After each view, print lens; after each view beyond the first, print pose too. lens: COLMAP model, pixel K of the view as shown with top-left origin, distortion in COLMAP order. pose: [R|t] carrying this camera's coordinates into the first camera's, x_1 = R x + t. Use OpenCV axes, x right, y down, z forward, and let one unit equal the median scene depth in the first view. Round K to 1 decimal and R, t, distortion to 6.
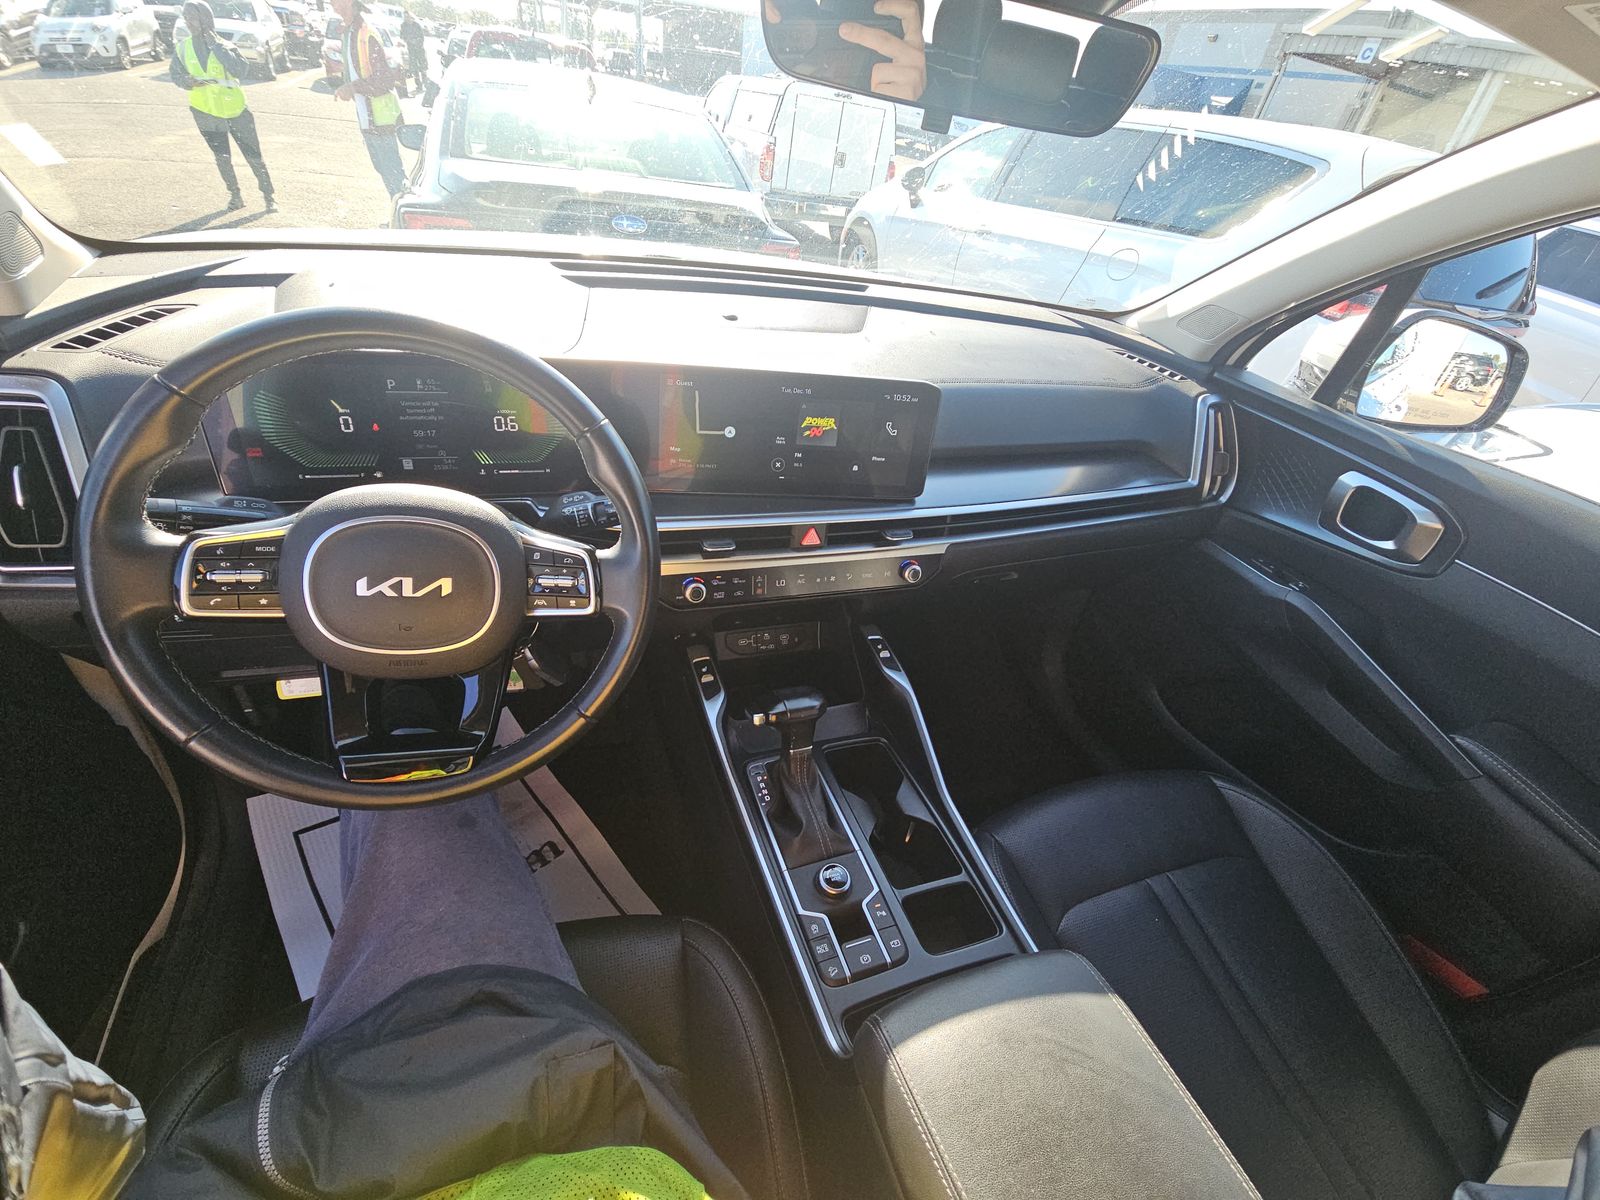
lens RADIAL K [[644.2, 0, 796.0], [0, 644.2, 602.7], [0, 0, 1]] dist [-0.006868, -0.004114]
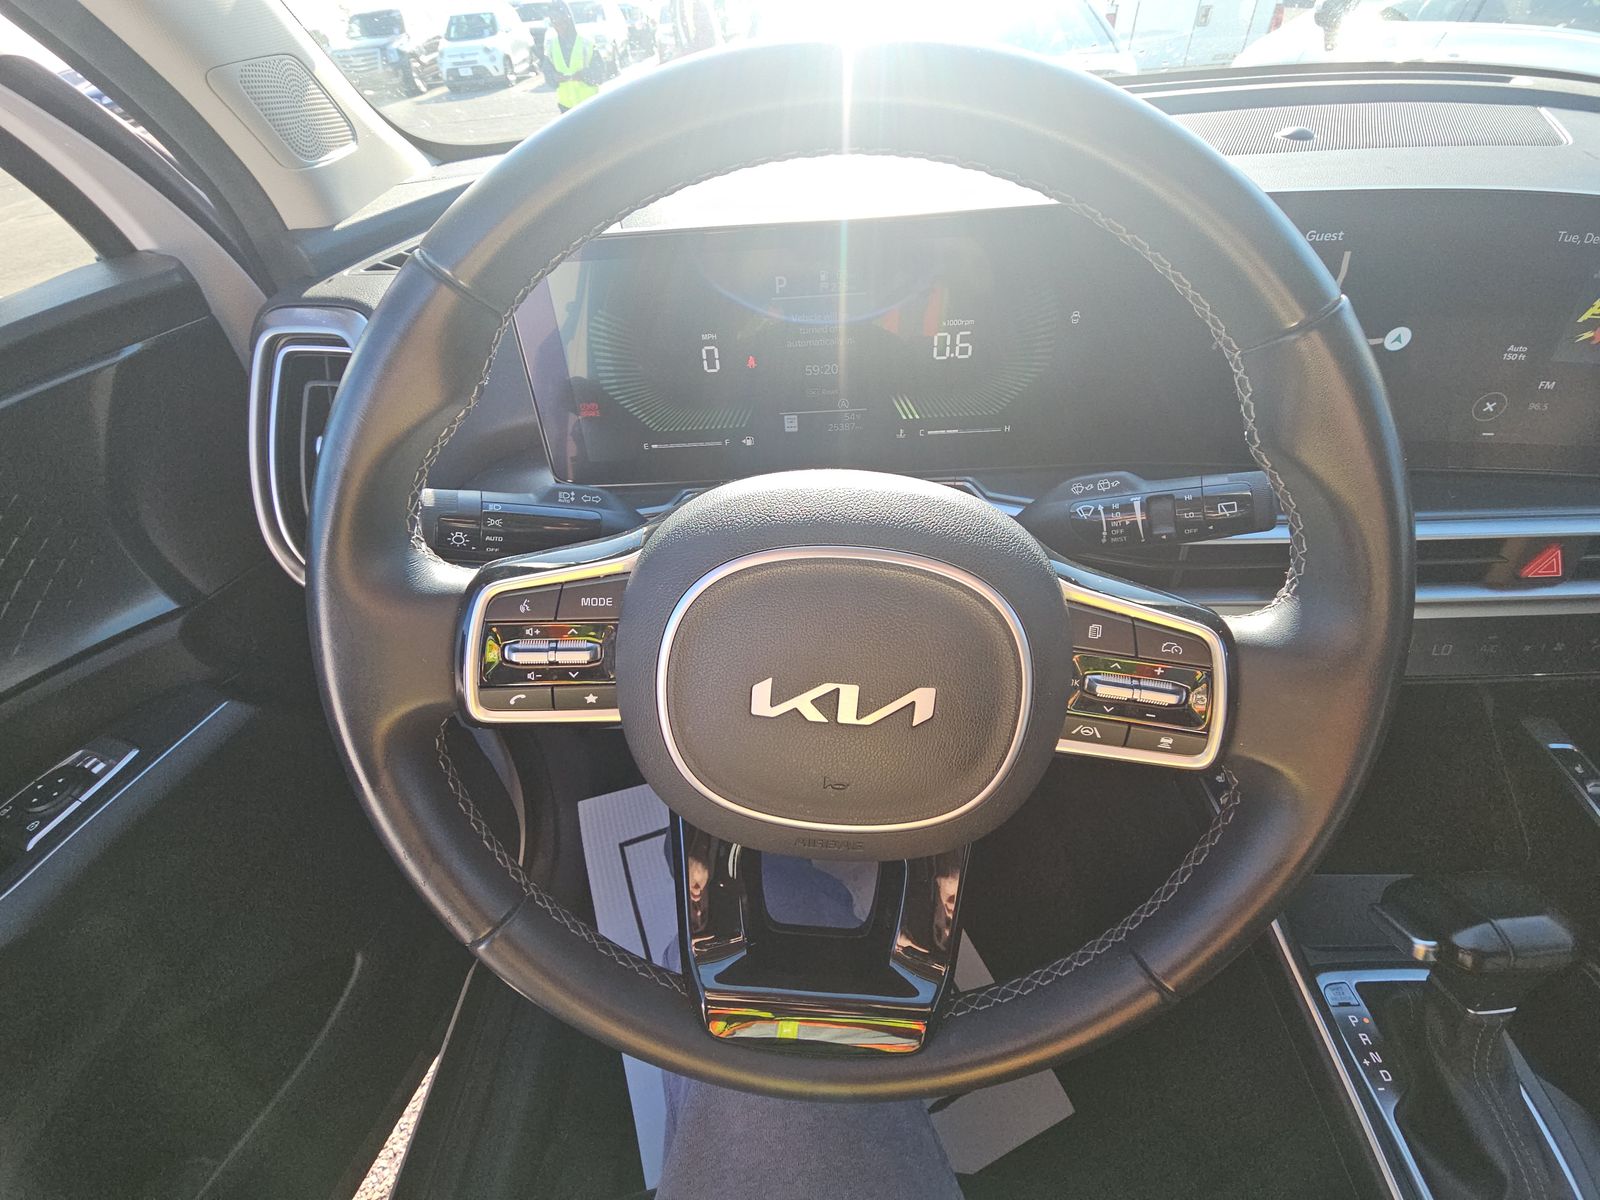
lens RADIAL K [[644.2, 0, 797.4], [0, 644.2, 606.2], [0, 0, 1]] dist [-0.006868, -0.004114]
pose [[0.919240, 0.083659, -0.384707, -0.418882], [-0.052547, 0.994491, 0.090705, -0.118024], [0.390176, -0.063165, 0.918571, 0.511514]]
